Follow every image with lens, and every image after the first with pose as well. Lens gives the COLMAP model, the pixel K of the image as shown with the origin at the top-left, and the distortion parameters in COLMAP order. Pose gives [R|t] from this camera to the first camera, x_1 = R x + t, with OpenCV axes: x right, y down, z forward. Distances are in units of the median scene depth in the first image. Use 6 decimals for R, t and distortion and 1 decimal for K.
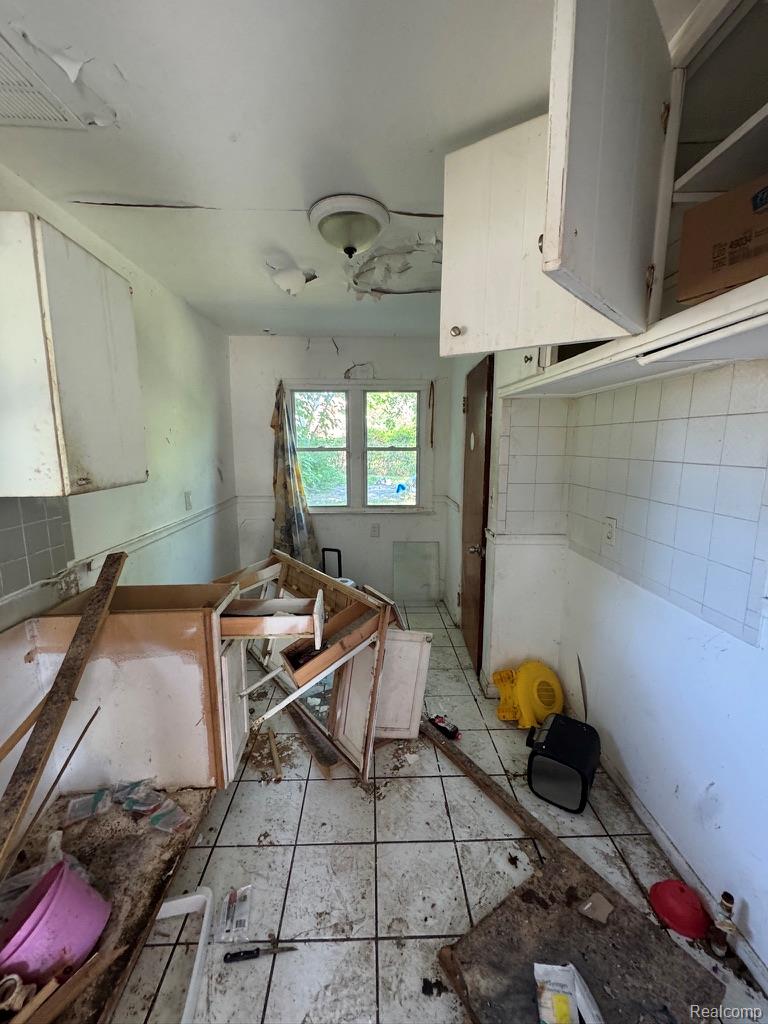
lens RADIAL K [[409.6, 0, 384.3], [0, 409.6, 510.8], [0, 0, 1]] dist [-0.003815, 0.000763]
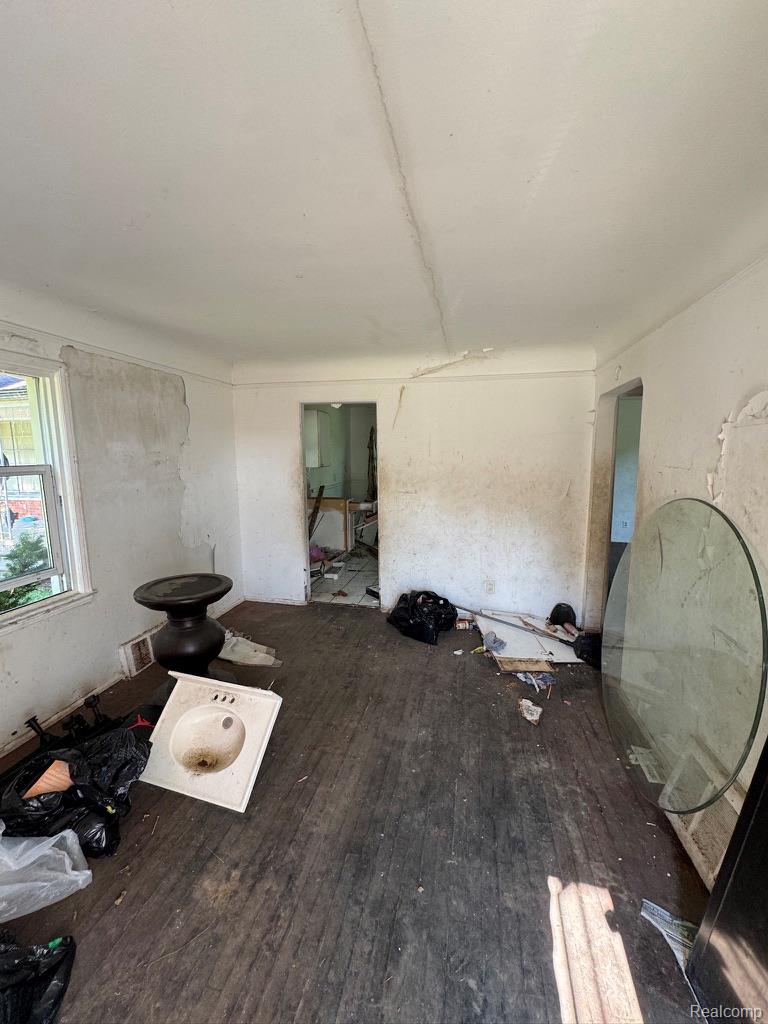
lens RADIAL K [[409.6, 0, 387.7], [0, 409.6, 509.6], [0, 0, 1]] dist [-0.003815, 0.000763]
pose [[0.970244, 0.026272, -0.240700, 0.757040], [-0.031965, 0.999293, -0.019777, 0.344701], [0.240011, 0.026883, 0.970398, -2.272043]]
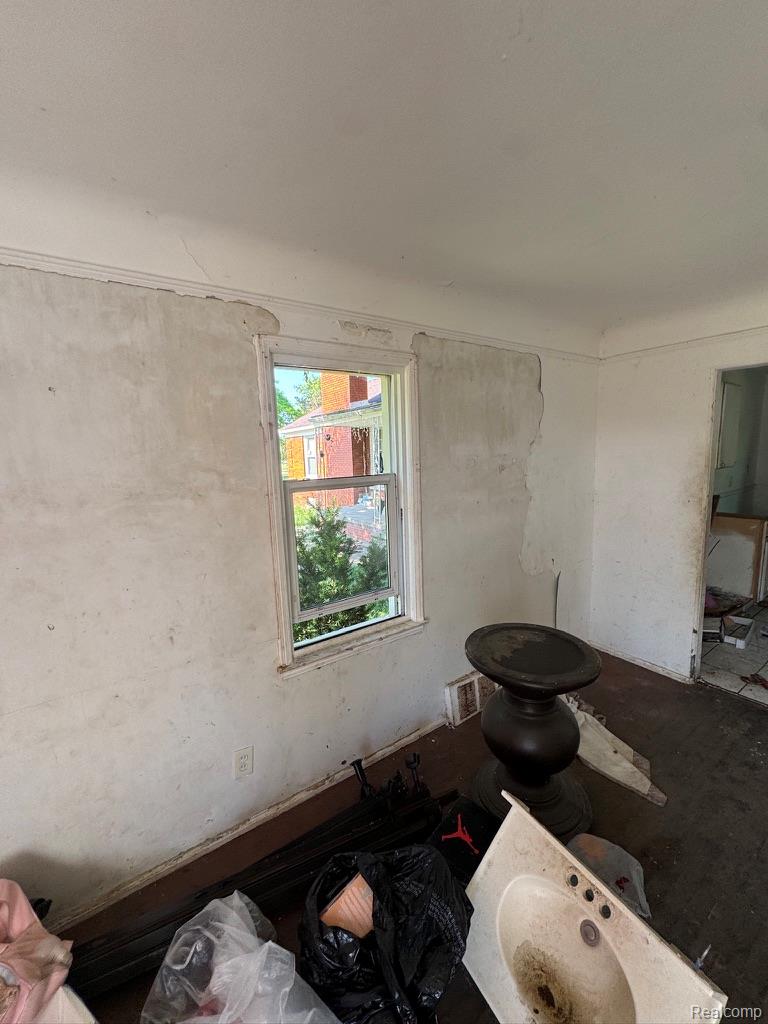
lens RADIAL K [[409.6, 0, 384.8], [0, 409.6, 509.7], [0, 0, 1]] dist [-0.003815, 0.000763]
pose [[0.536461, 0.097179, -0.838311, 0.335224], [-0.102270, 0.993513, 0.049724, 0.252381], [0.837705, 0.059059, 0.542920, -1.893400]]
